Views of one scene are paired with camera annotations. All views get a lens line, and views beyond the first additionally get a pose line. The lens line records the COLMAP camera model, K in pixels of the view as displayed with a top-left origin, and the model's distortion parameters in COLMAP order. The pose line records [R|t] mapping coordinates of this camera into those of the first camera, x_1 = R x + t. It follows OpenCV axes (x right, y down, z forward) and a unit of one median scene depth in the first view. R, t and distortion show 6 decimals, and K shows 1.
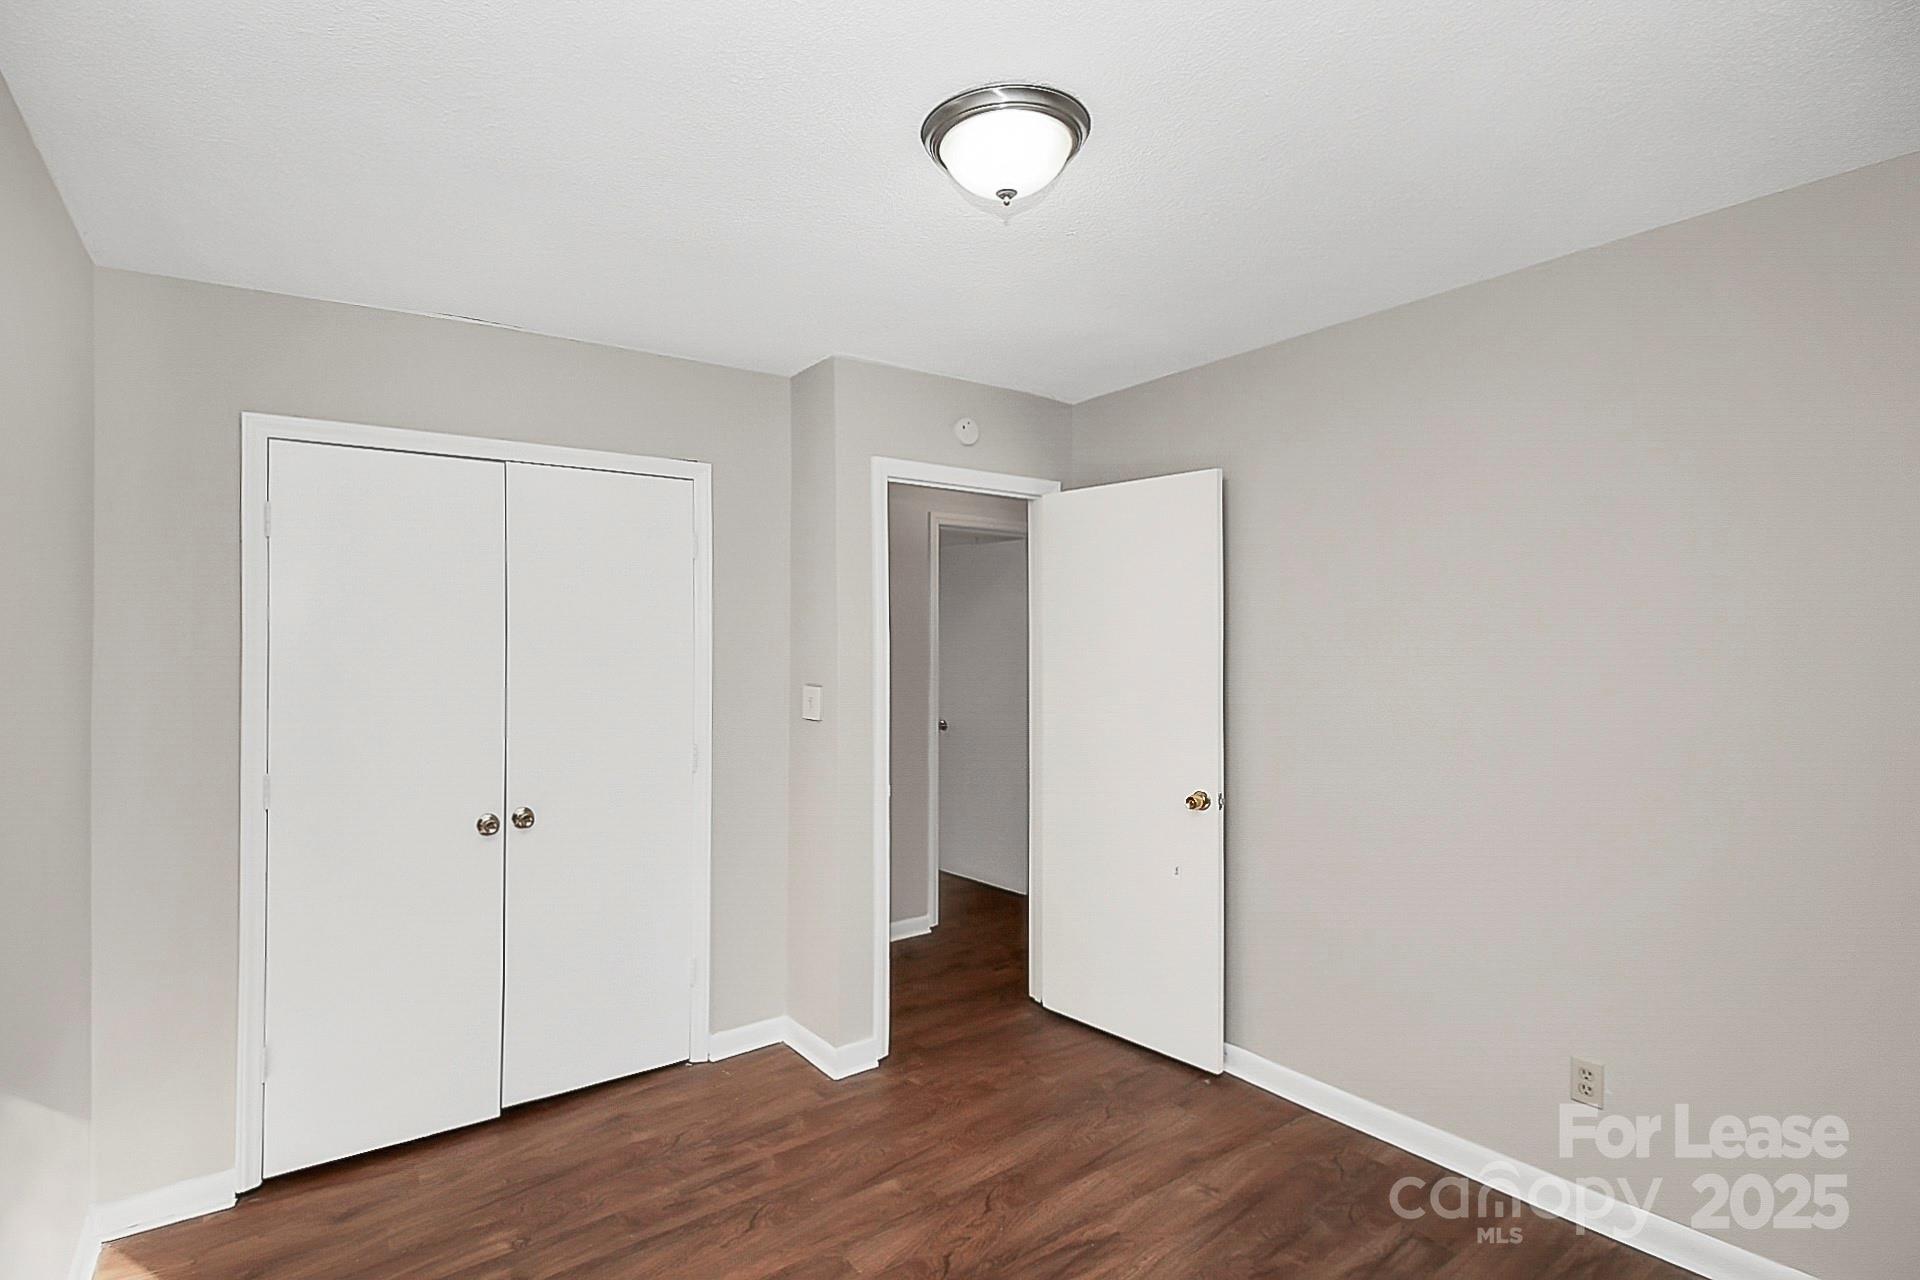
lens RADIAL K [[916.9, 0, 957.2], [0, 916.9, 642.2], [0, 0, 1]] dist [-0.003717, -0.007264]
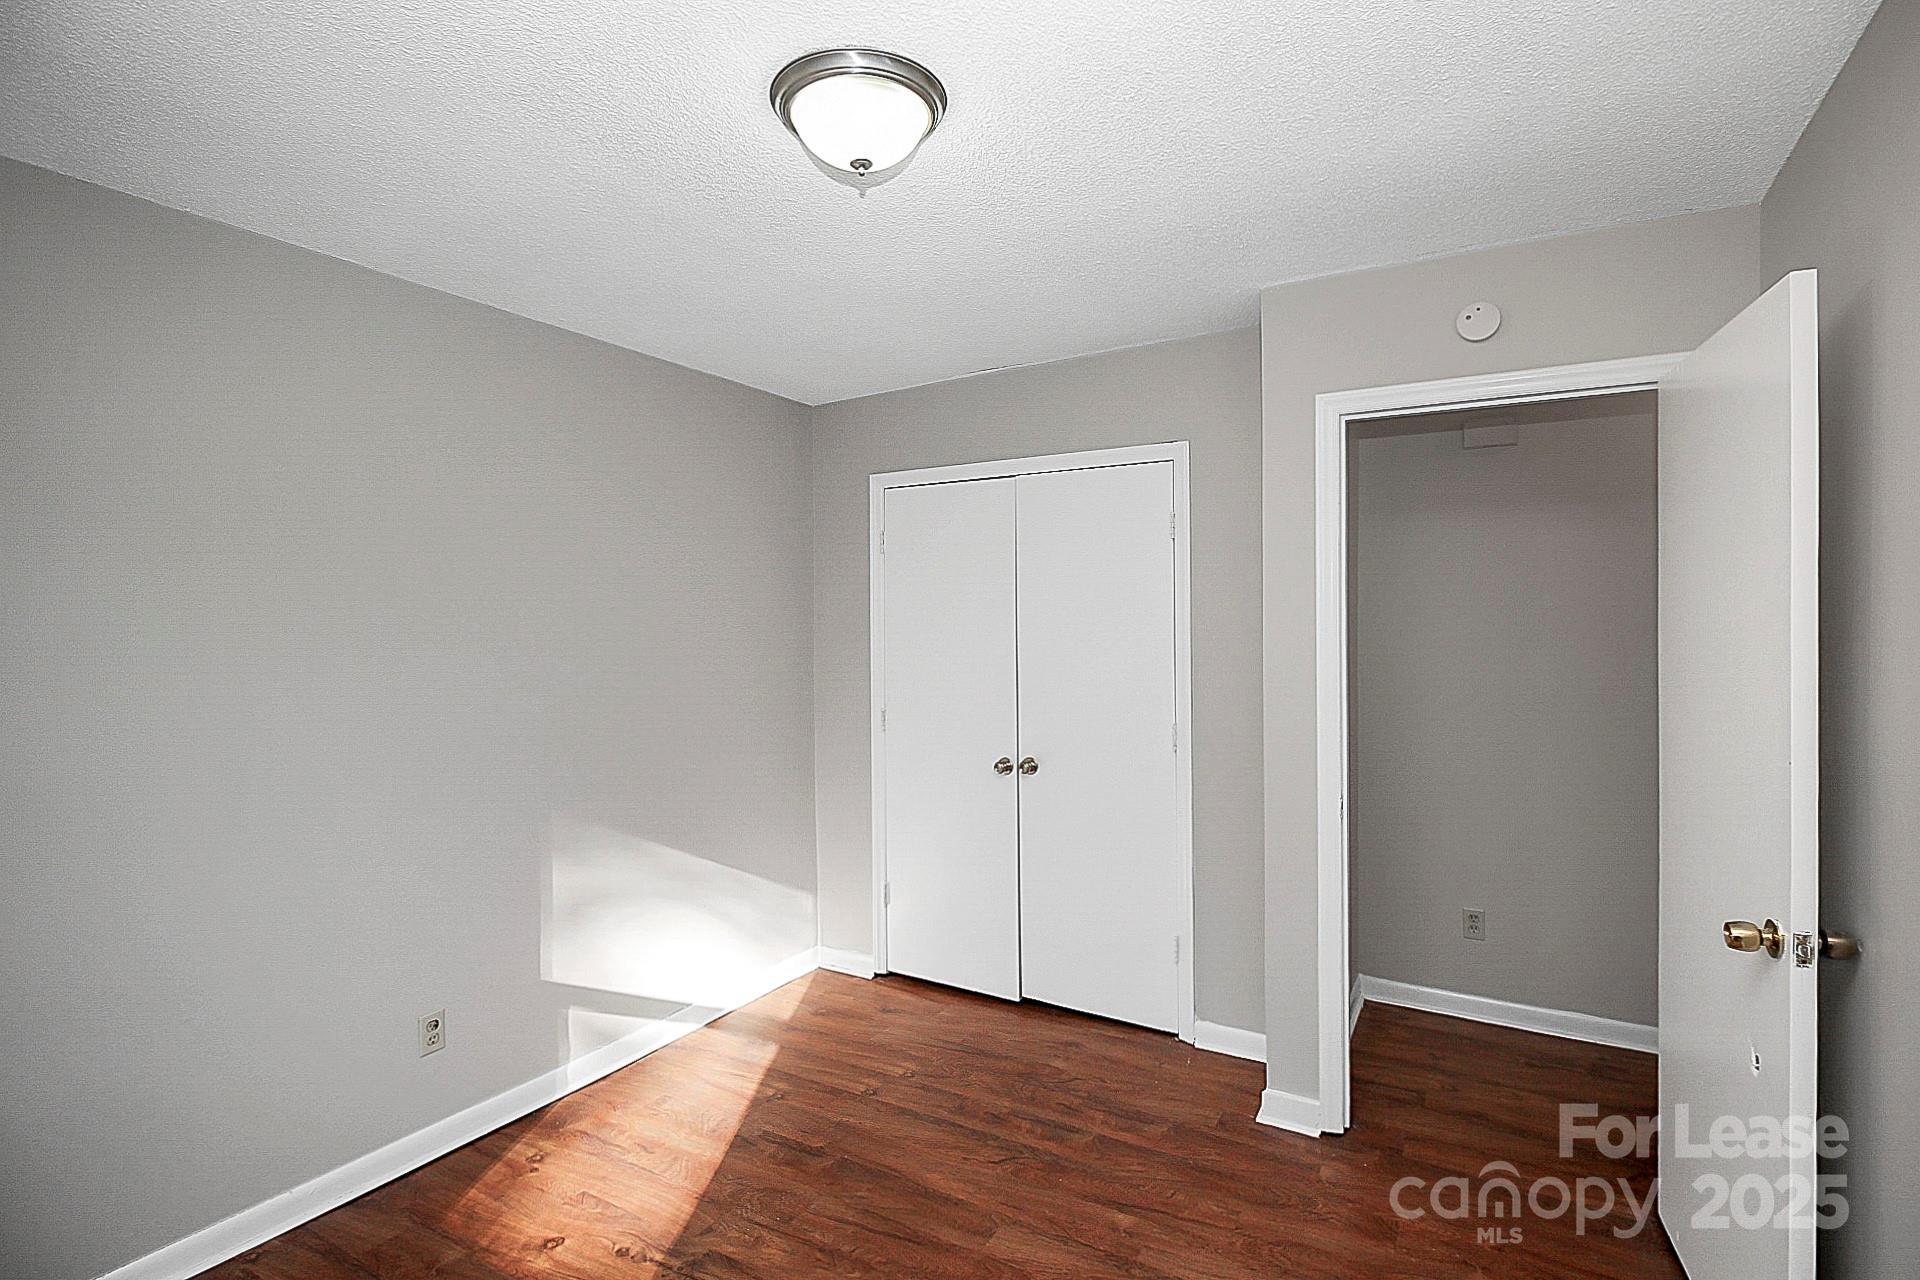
lens RADIAL K [[916.9, 0, 959.8], [0, 916.9, 629.3], [0, 0, 1]] dist [-0.003717, -0.007264]
pose [[0.394791, 0.010751, -0.918708, 0.618020], [0.002967, 0.999911, 0.012977, -0.005812], [0.918766, -0.007849, 0.394724, 0.442165]]
